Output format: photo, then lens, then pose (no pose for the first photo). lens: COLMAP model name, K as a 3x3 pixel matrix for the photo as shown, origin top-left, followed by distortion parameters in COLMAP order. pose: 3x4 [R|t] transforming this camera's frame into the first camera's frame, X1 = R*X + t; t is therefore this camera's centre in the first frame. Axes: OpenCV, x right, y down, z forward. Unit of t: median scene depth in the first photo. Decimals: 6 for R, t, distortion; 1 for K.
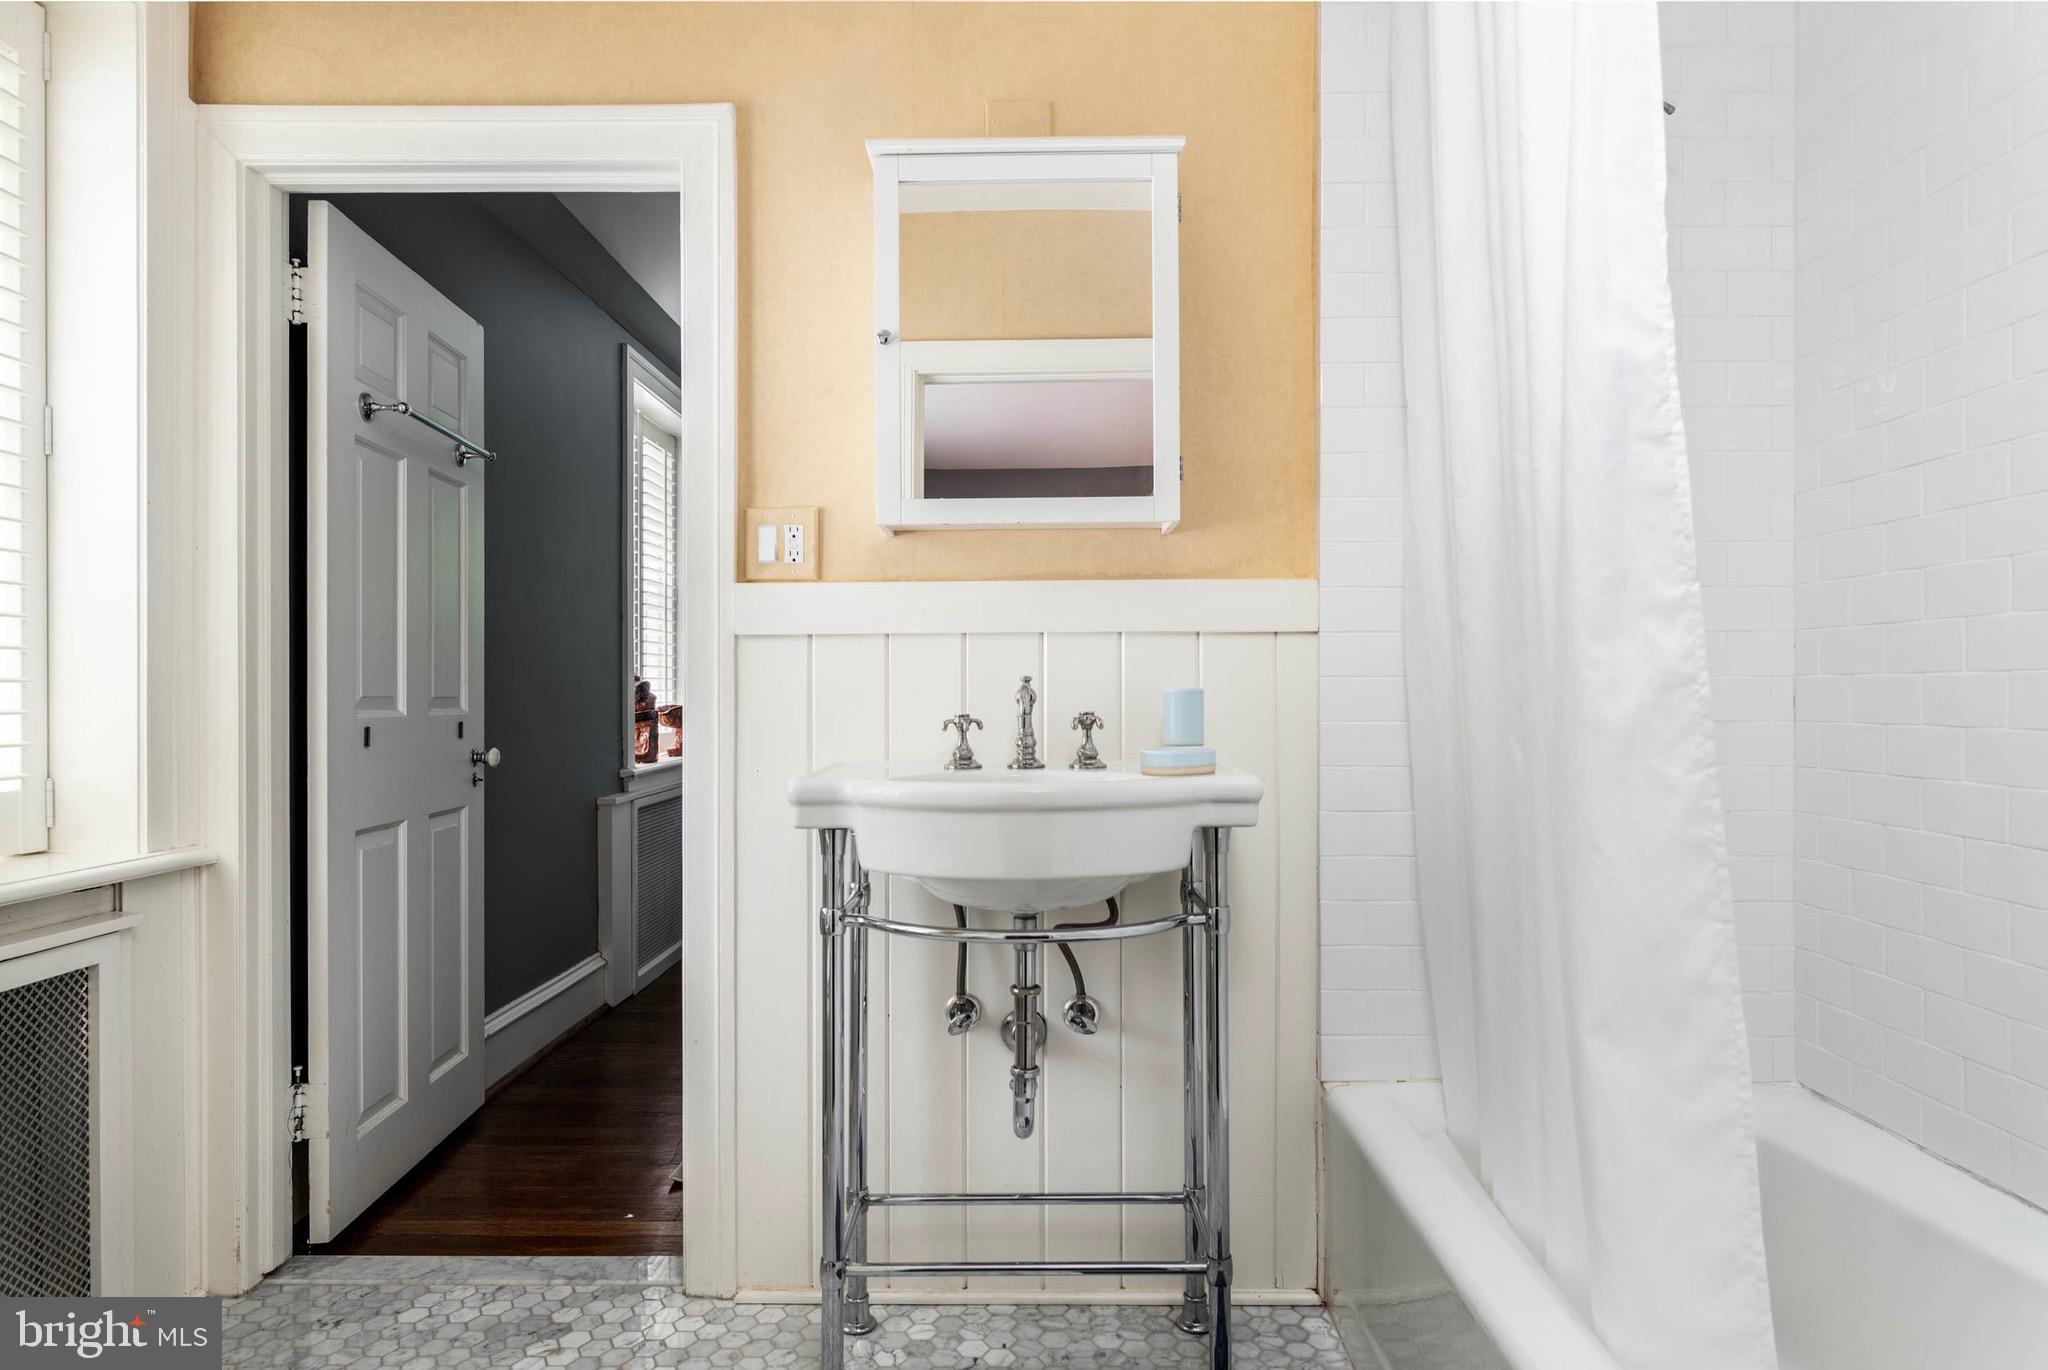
lens RADIAL K [[1191.2, 0, 1024.0], [0, 1191.2, 685.0], [0, 0, 1]] dist [-0.030920, -0.000621]
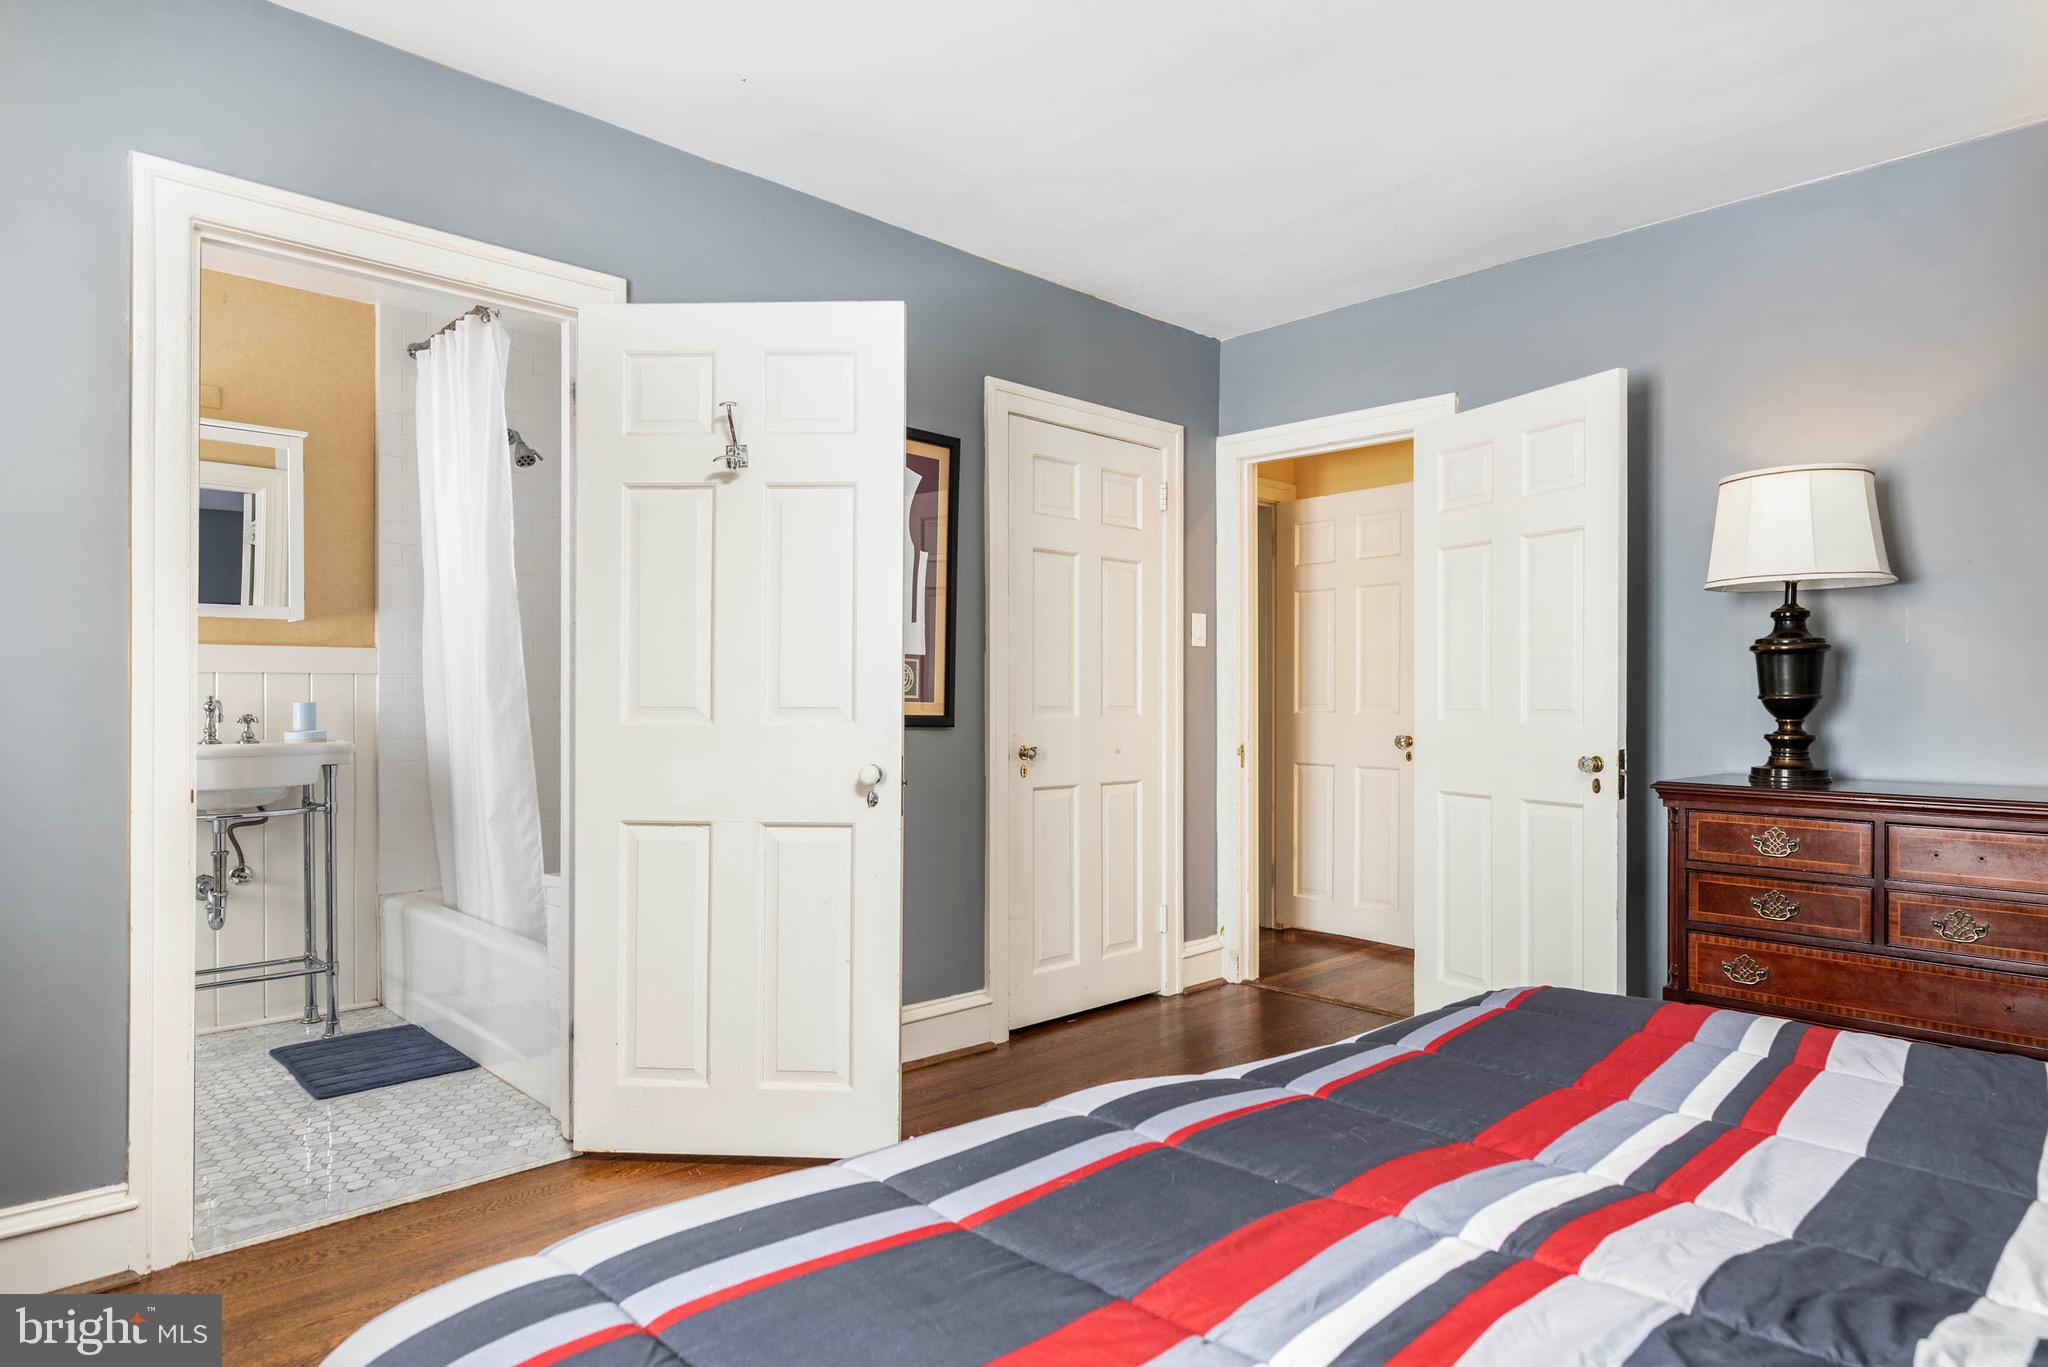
lens RADIAL K [[1191.2, 0, 1024.0], [0, 1191.2, 683.5], [0, 0, 1]] dist [-0.030920, -0.000621]
pose [[0.714625, -0.006910, 0.699474, -0.385485], [0.002333, 0.999969, 0.007495, -0.039509], [-0.699504, -0.003724, 0.714619, -1.264146]]
